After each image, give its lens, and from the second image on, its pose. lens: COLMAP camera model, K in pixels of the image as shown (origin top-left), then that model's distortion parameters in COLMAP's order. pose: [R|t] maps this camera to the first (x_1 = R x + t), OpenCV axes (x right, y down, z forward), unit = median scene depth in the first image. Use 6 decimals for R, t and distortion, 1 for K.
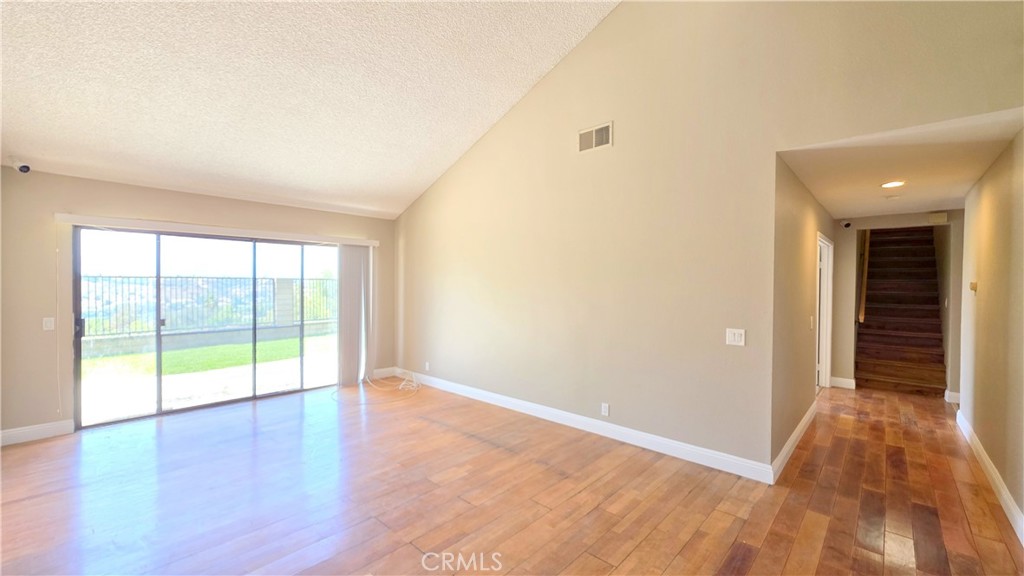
lens RADIAL K [[406.1, 0, 508.9], [0, 406.1, 287.1], [0, 0, 1]] dist [0.000373, -0.000048]
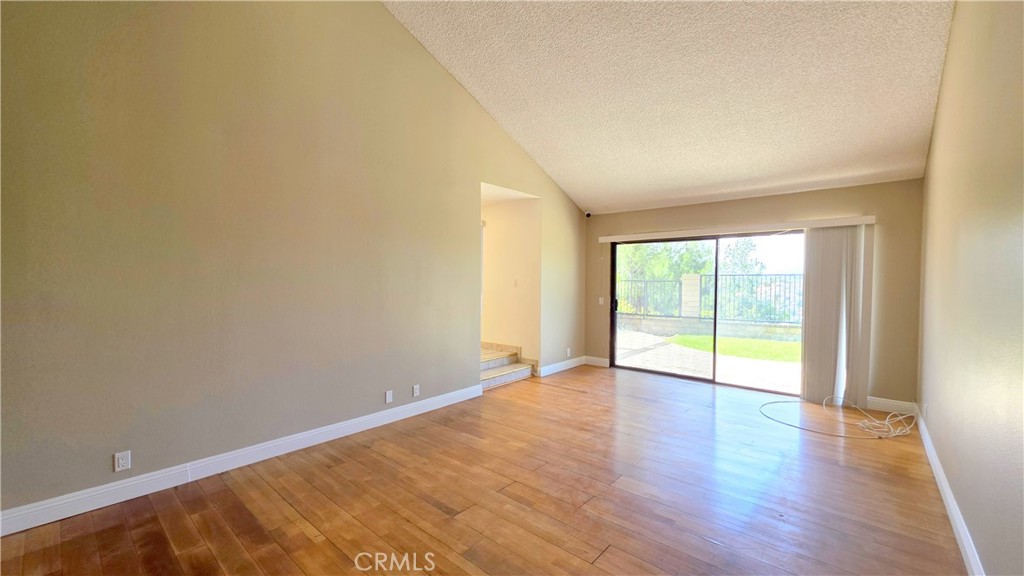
lens RADIAL K [[410.4, 0, 527.5], [0, 410.4, 294.4], [0, 0, 1]] dist [0.001303, 0.000082]
pose [[0.045411, 0.029162, -0.998543, 0.491451], [-0.010336, 0.999534, 0.028721, 0.011928], [0.998915, 0.009016, 0.045691, 0.482472]]
